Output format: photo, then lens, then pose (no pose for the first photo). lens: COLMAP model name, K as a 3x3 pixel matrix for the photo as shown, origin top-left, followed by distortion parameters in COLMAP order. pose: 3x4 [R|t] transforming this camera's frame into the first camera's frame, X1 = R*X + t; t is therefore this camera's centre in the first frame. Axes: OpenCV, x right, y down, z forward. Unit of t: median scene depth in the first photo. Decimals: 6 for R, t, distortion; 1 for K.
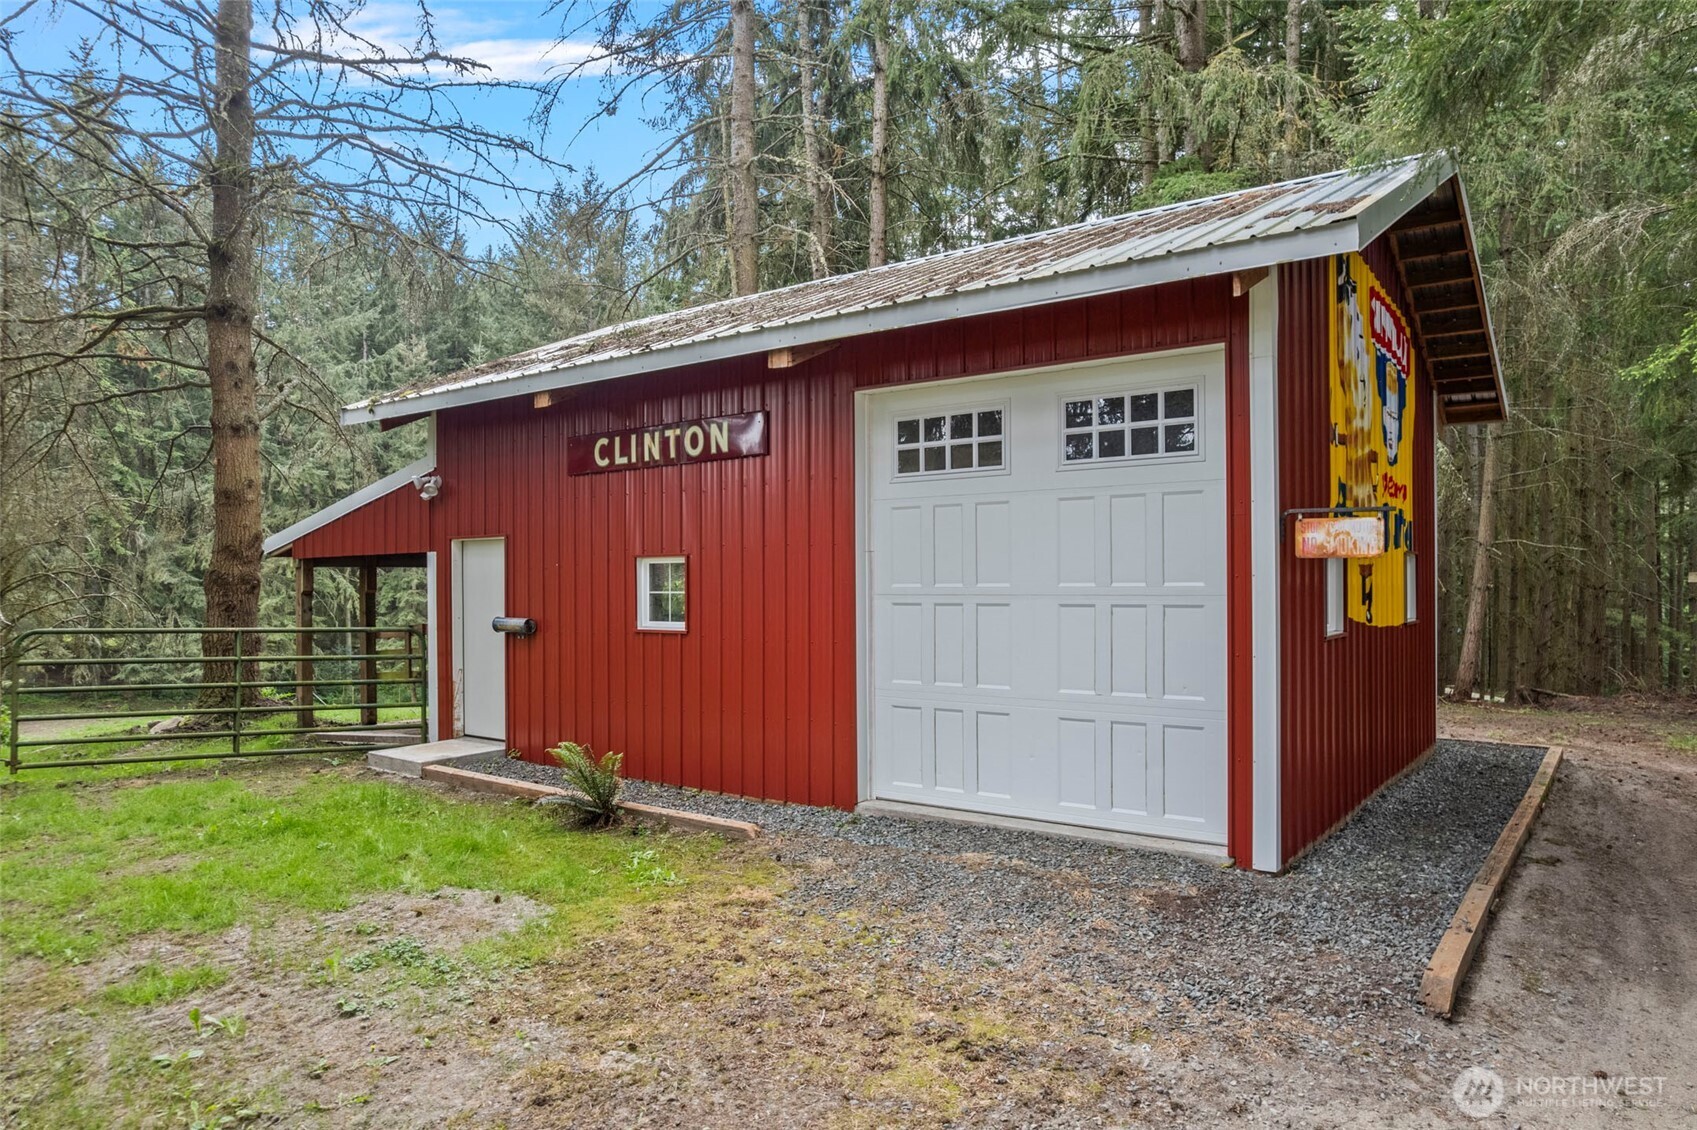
lens RADIAL K [[1110.2, 0, 846.4], [0, 1110.2, 581.4], [0, 0, 1]] dist [-0.048051, -0.000983]
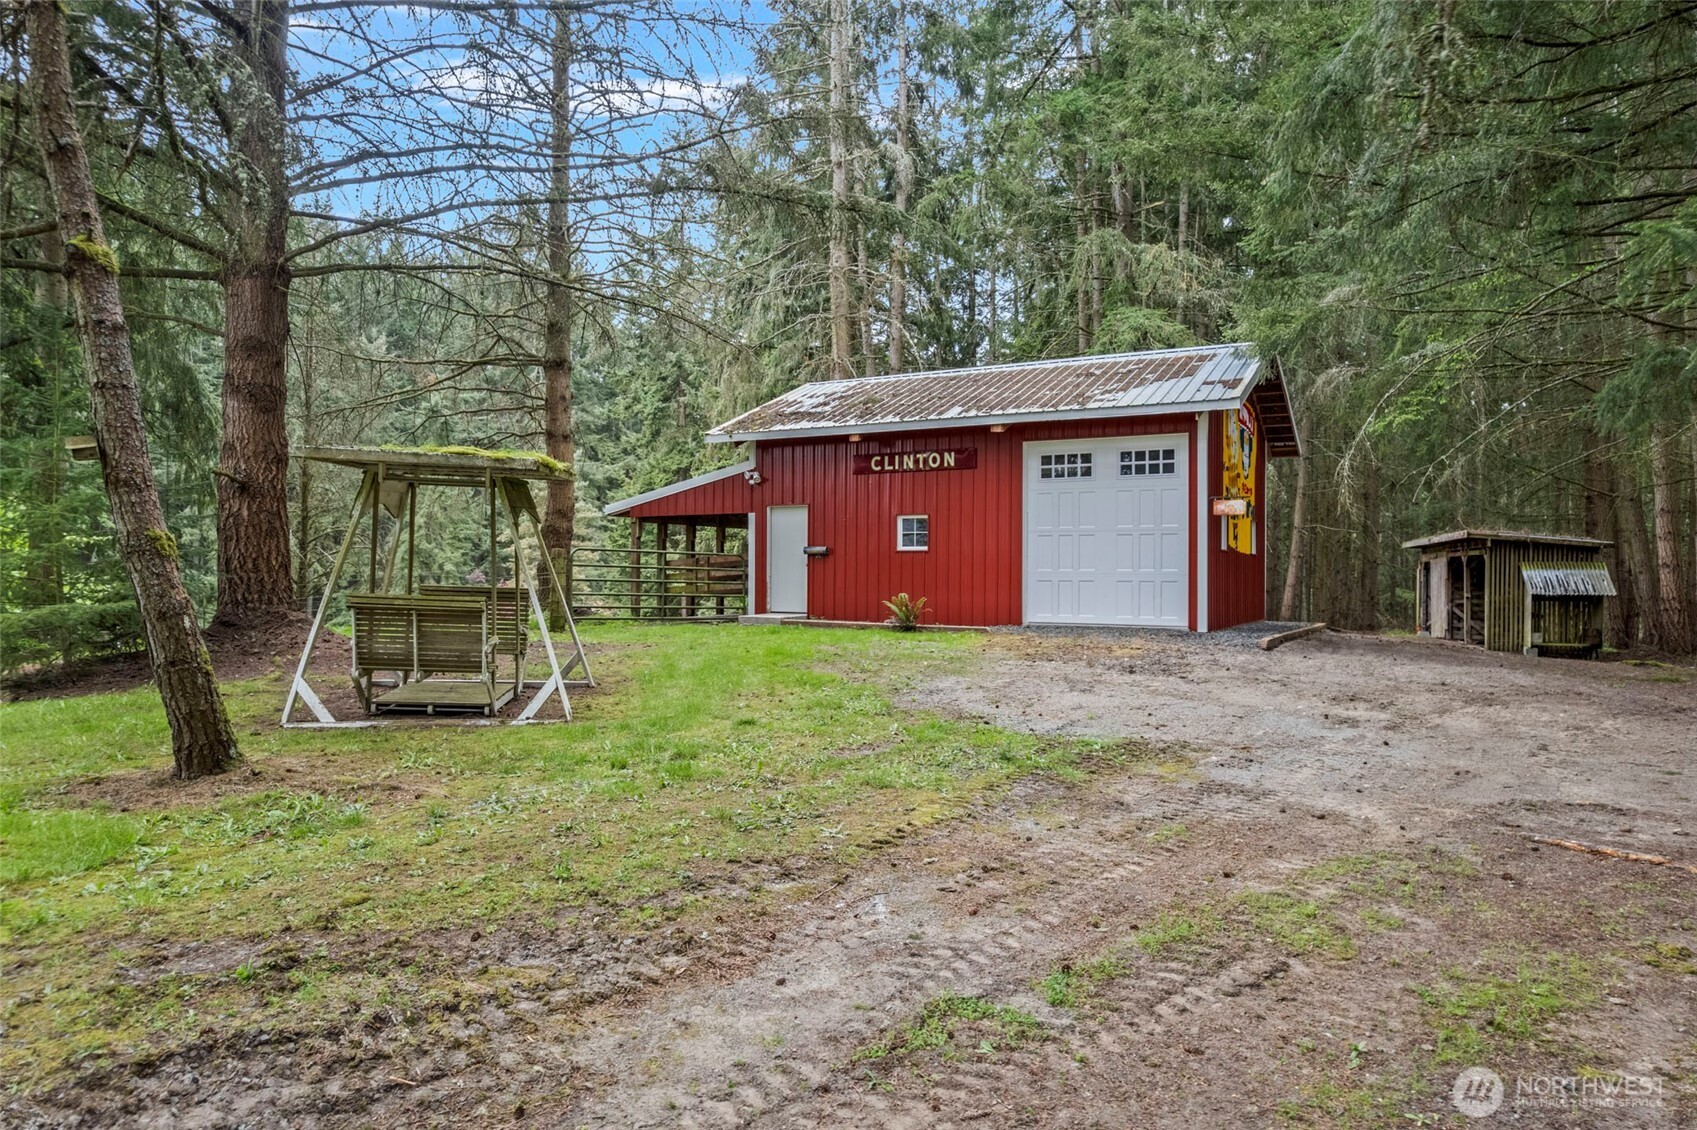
lens RADIAL K [[1110.2, 0, 850.6], [0, 1110.2, 555.7], [0, 0, 1]] dist [-0.048051, -0.000983]
pose [[0.991642, 0.013463, 0.128318, -0.611540], [-0.011441, 0.999799, -0.016475, 0.099949], [-0.128514, 0.014869, 0.991596, -1.166621]]
